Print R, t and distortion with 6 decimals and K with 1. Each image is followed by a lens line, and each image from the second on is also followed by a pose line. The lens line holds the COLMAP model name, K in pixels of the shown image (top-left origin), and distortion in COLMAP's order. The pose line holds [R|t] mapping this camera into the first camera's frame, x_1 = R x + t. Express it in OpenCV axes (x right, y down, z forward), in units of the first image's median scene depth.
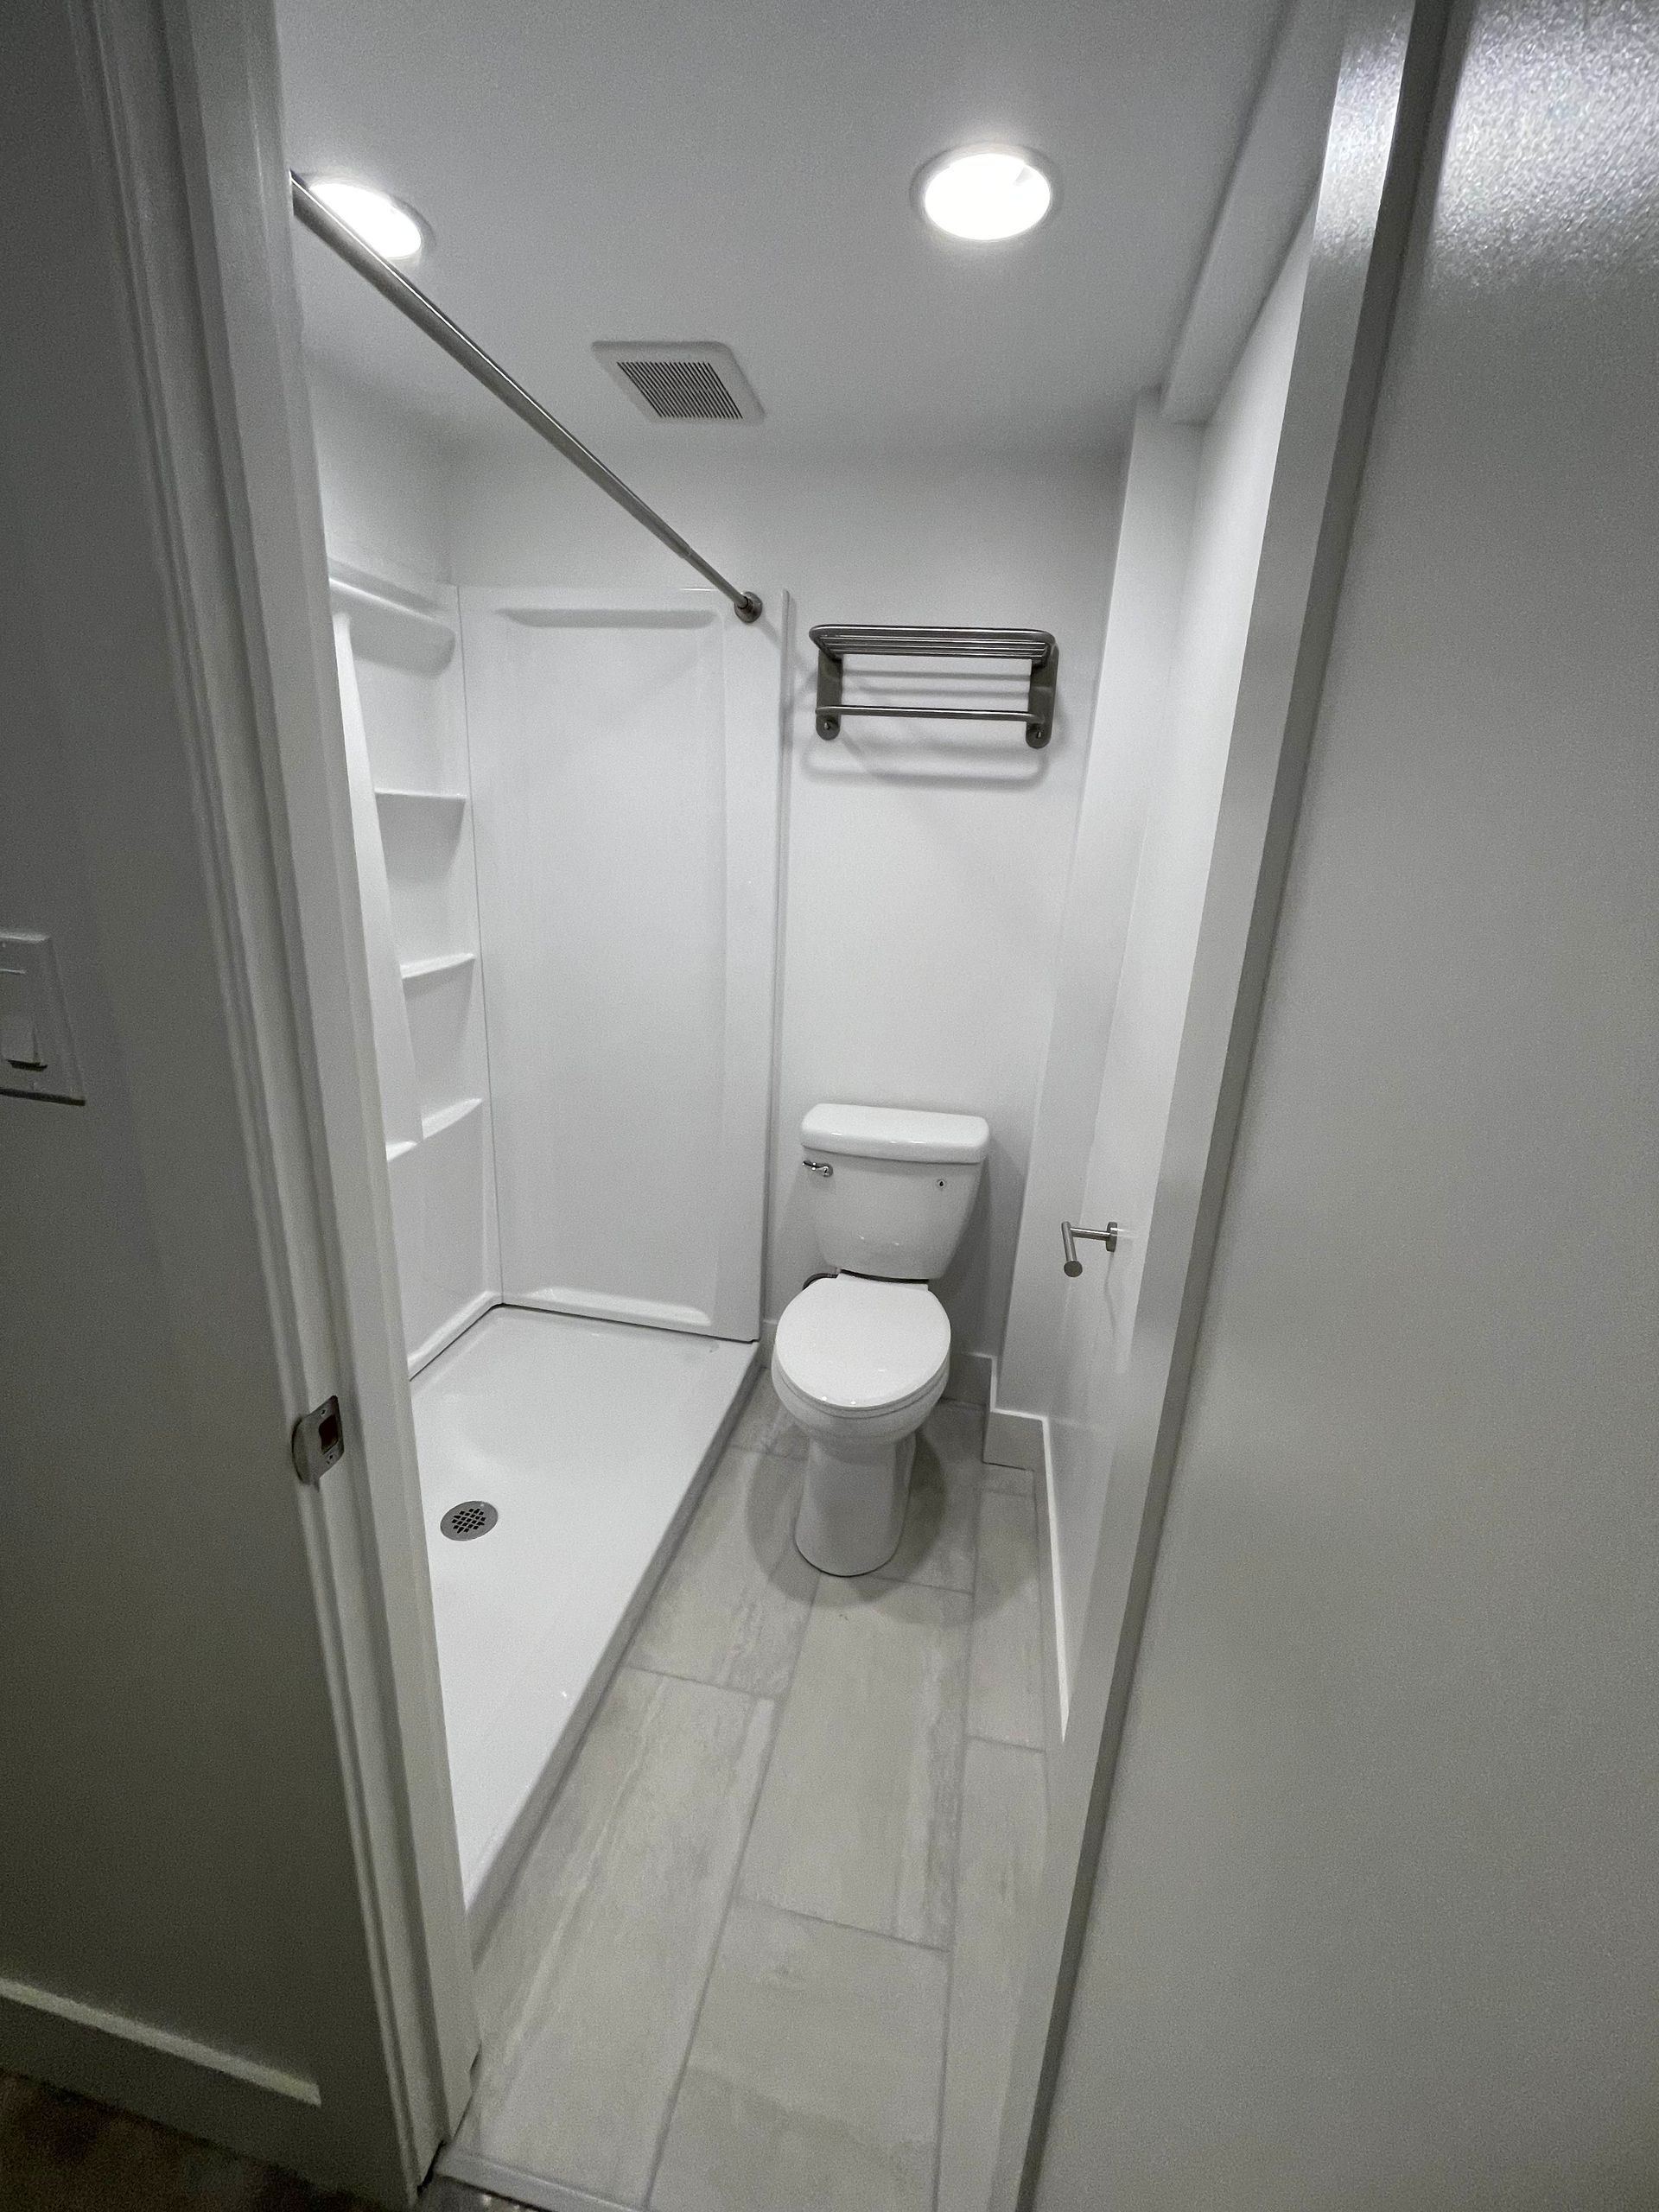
lens RADIAL K [[876.1, 0, 828.2], [0, 876.1, 1104.9], [0, 0, 1]] dist [-0.007672, 0.001548]
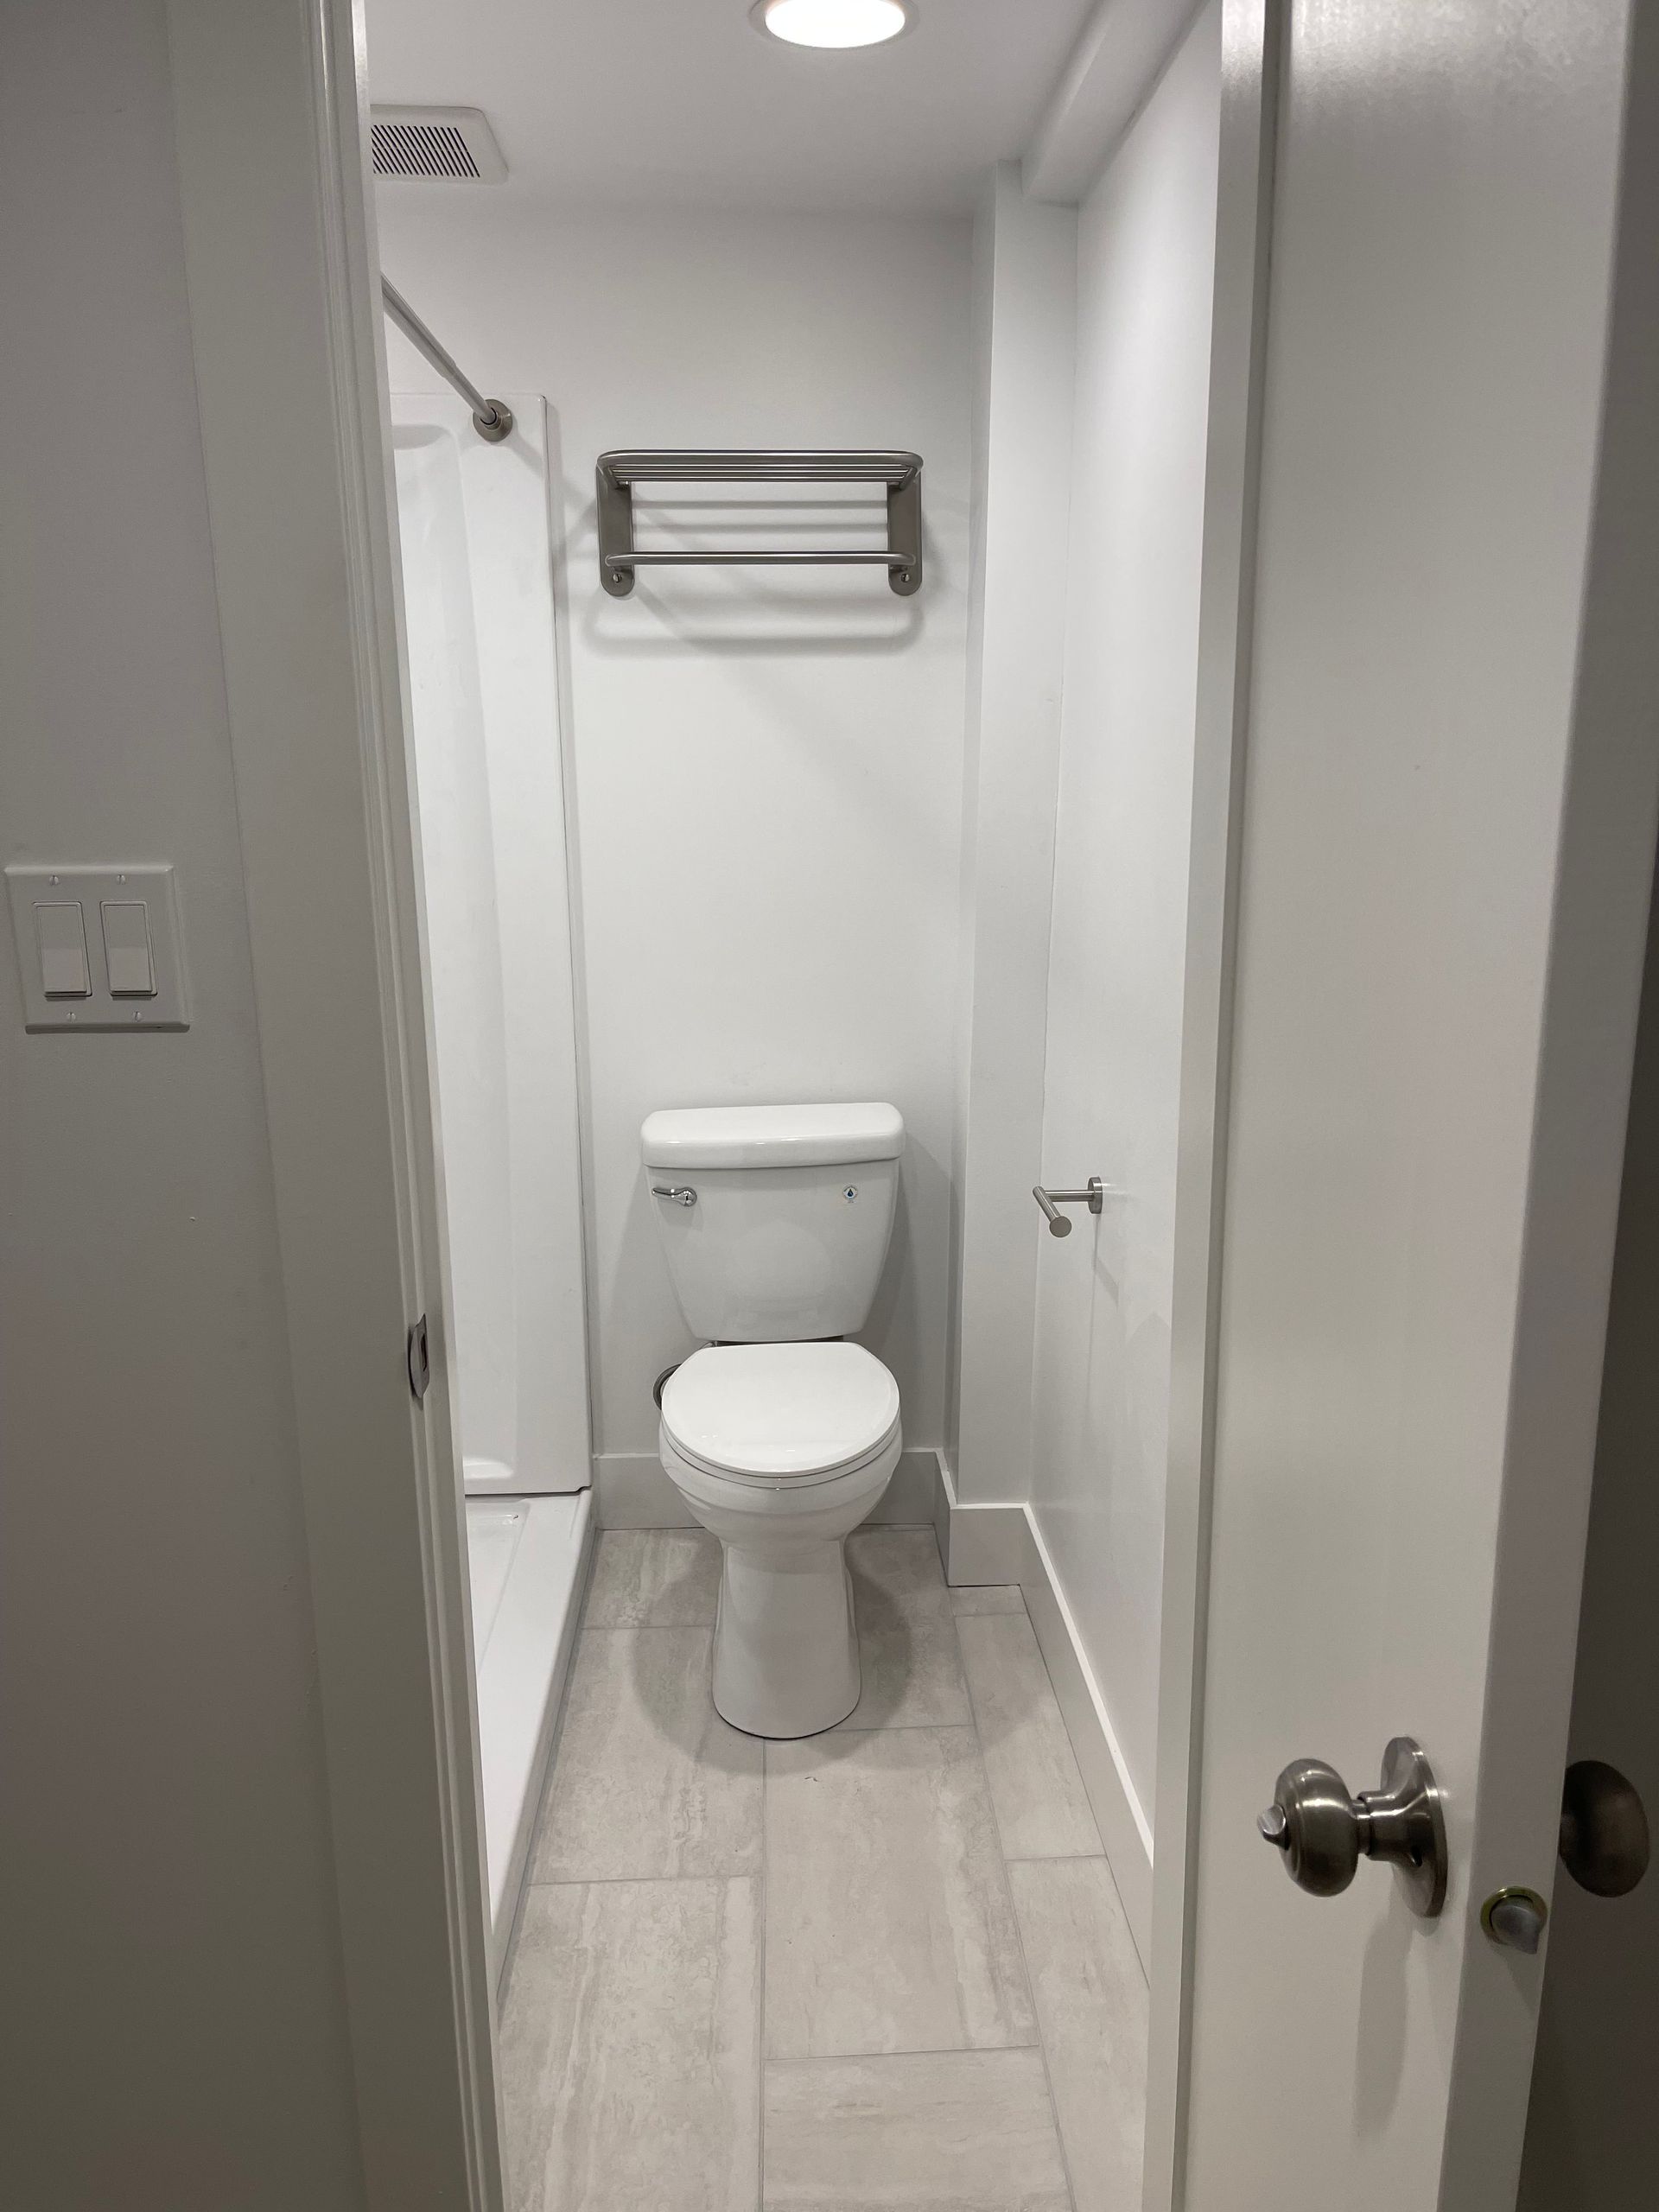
lens RADIAL K [[1551.1, 0, 818.7], [0, 1551.1, 1100.7], [0, 0, 1]] dist [0.037024, -0.040819]
pose [[0.974547, -0.110109, 0.195278, -0.147041], [0.121127, 0.991600, -0.045370, 0.074724], [-0.188642, 0.067869, 0.979698, -0.271410]]
